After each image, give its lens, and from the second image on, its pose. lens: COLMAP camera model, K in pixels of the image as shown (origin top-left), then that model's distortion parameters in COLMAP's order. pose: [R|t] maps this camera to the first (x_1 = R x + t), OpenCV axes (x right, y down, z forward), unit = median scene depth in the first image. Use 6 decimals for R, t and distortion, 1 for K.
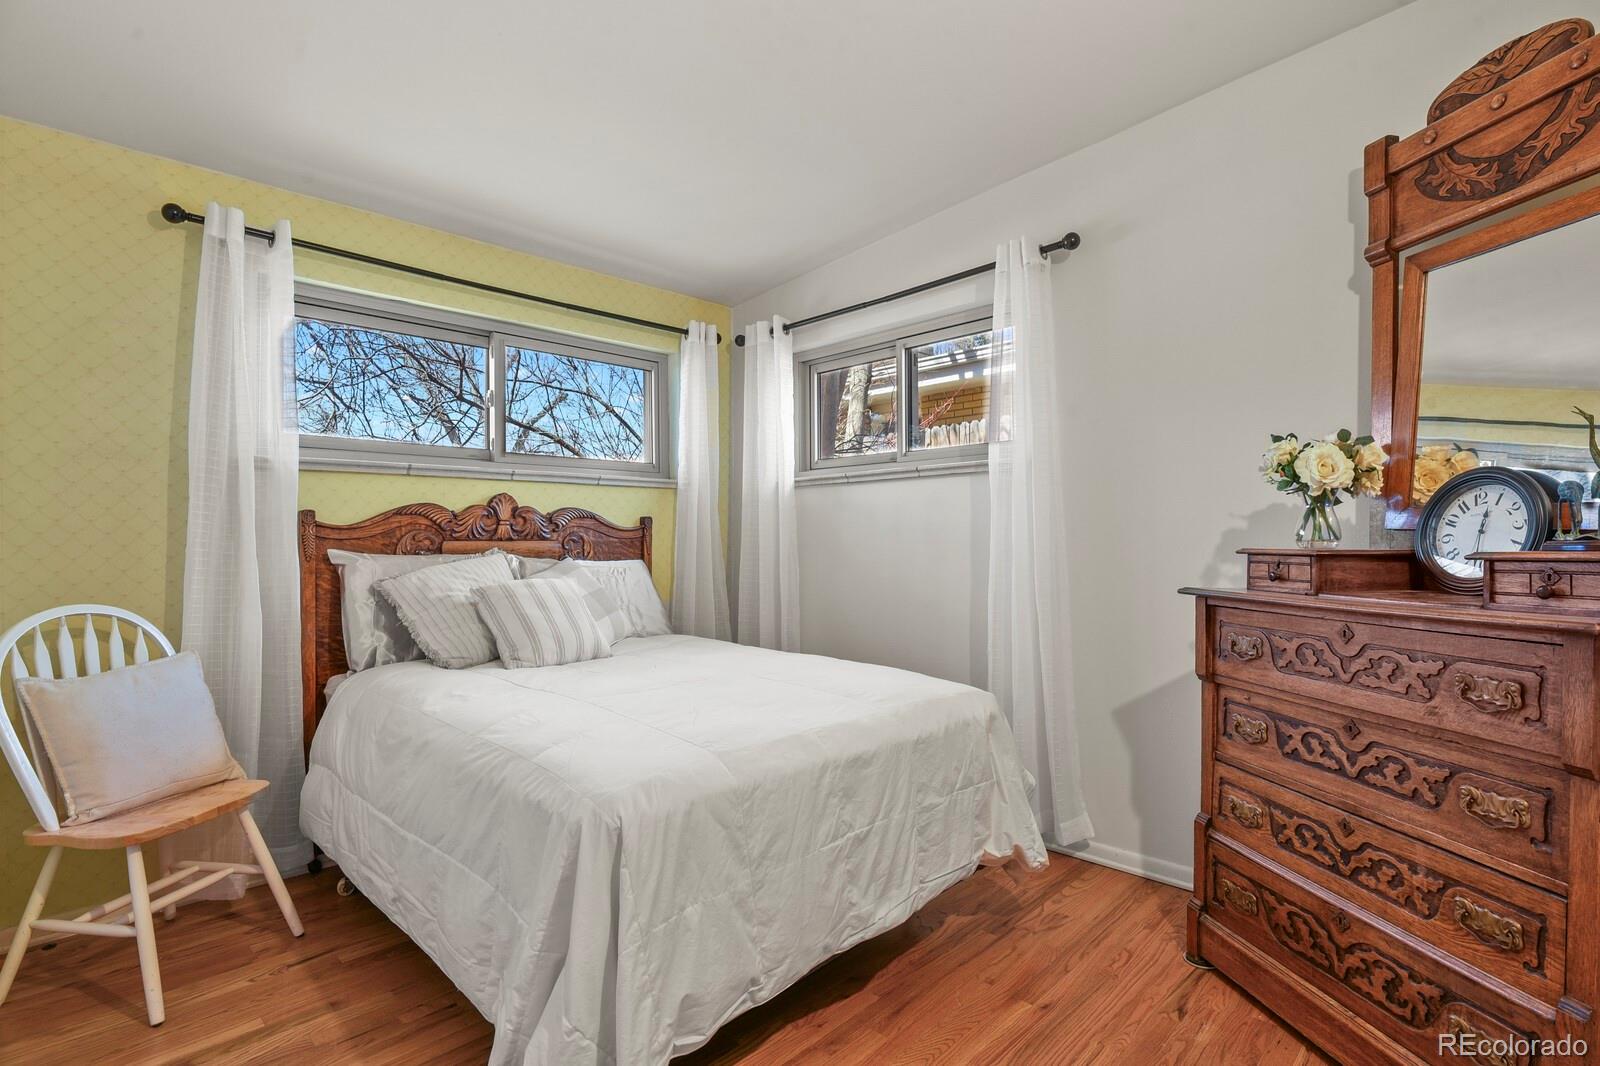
lens RADIAL K [[777.6, 0, 804.3], [0, 777.6, 540.7], [0, 0, 1]] dist [-0.008434, -0.005855]
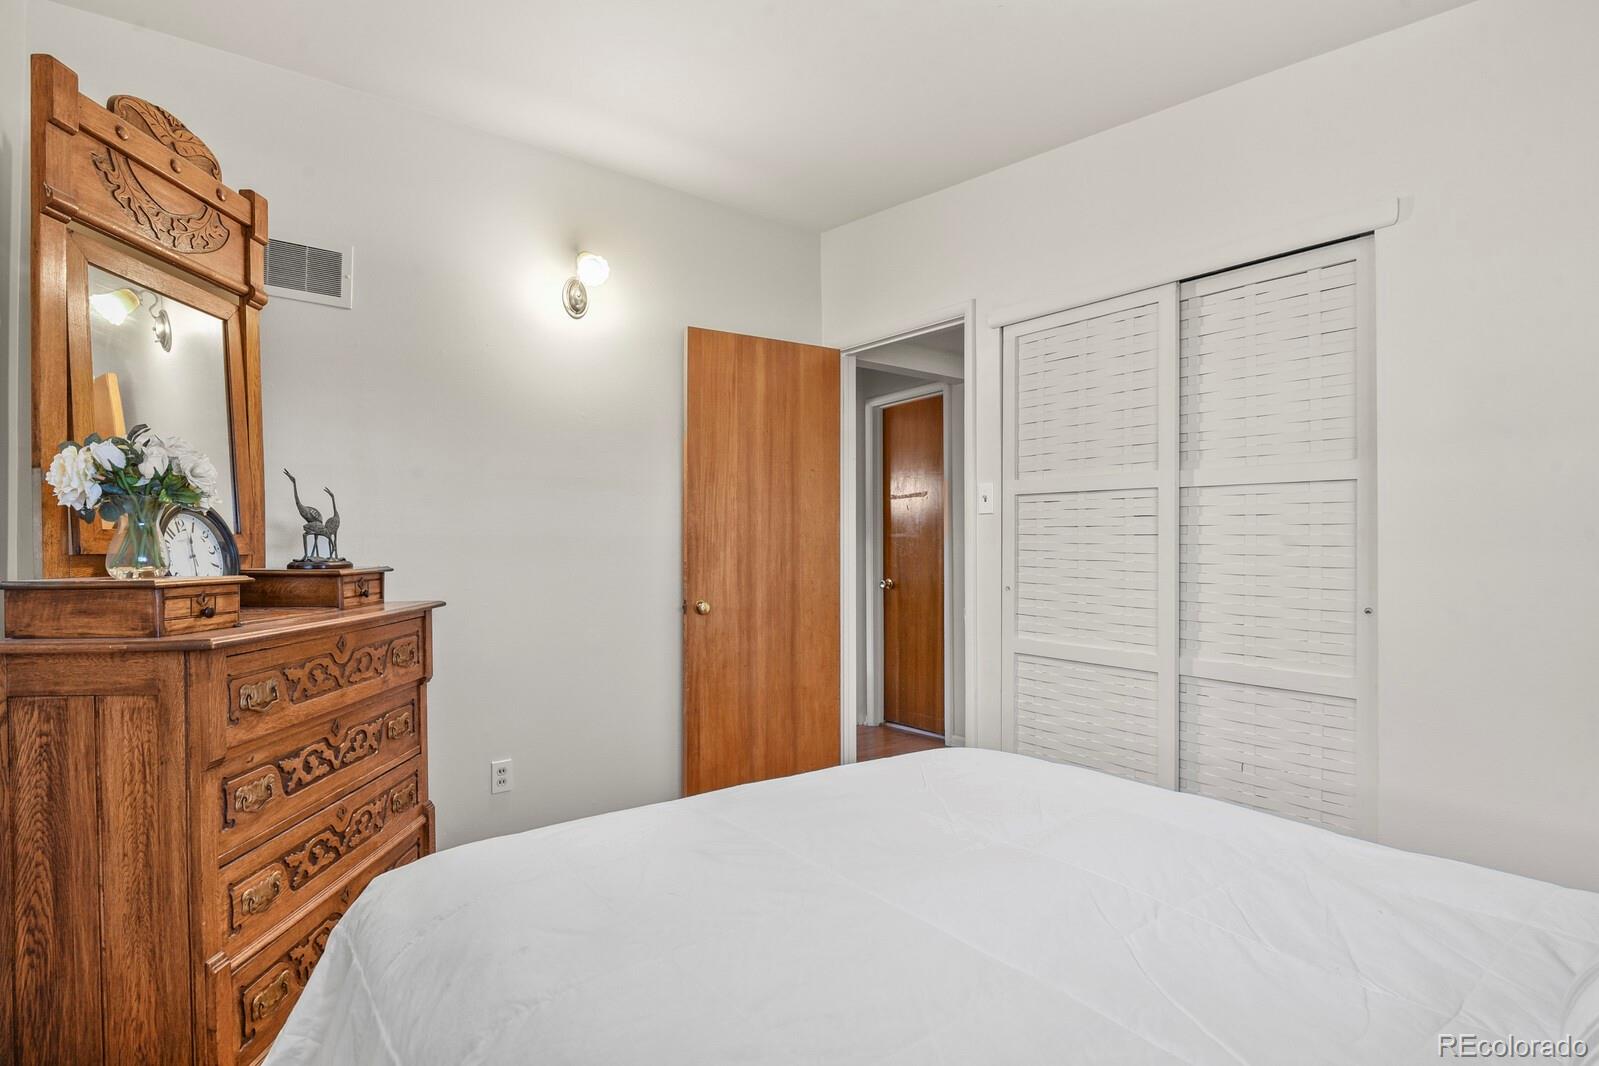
lens RADIAL K [[783.0, 0, 801.5], [0, 783.0, 539.4], [0, 0, 1]] dist [-0.013396, -0.000819]
pose [[-0.988653, 0.006012, 0.150099, -0.149906], [0.005126, 0.999967, -0.006286, -0.024890], [-0.150131, -0.005445, -0.988651, 1.993688]]
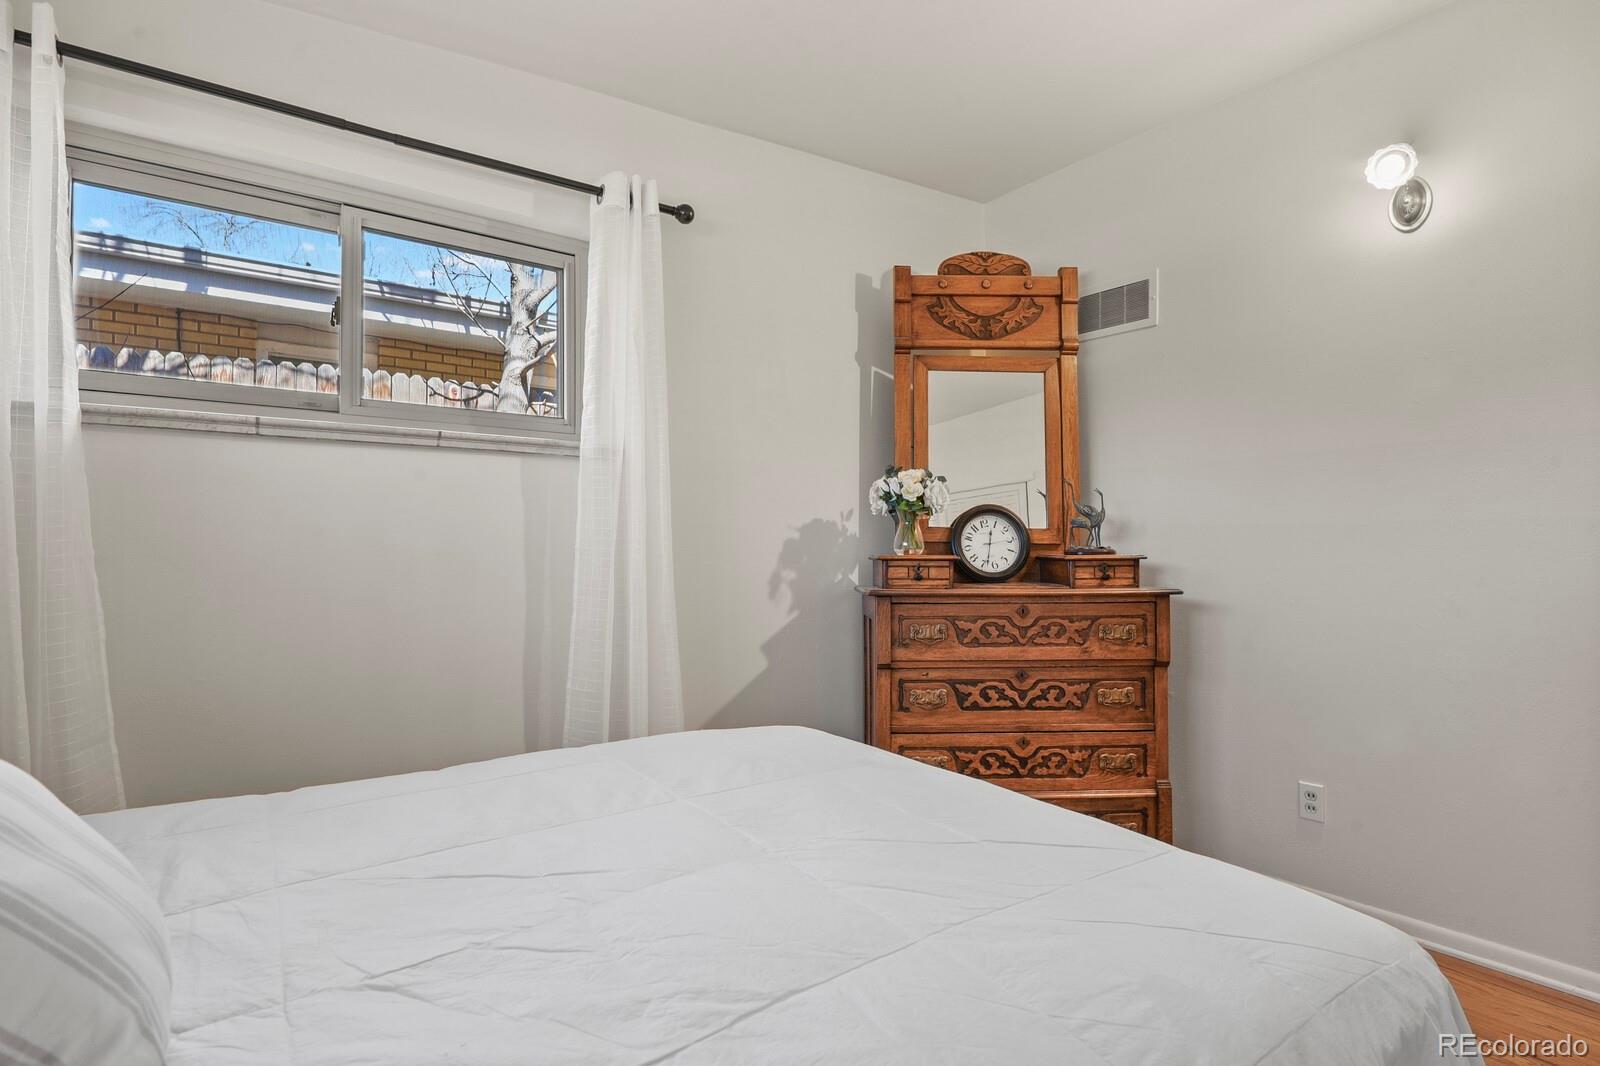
lens RADIAL K [[777.6, 0, 793.2], [0, 777.6, 538.1], [0, 0, 1]] dist [-0.008434, -0.005855]
pose [[0.149049, 0.017920, 0.988667, -0.820005], [-0.000190, 0.999836, -0.018094, 0.006193], [-0.988830, 0.002509, 0.149028, 1.181390]]
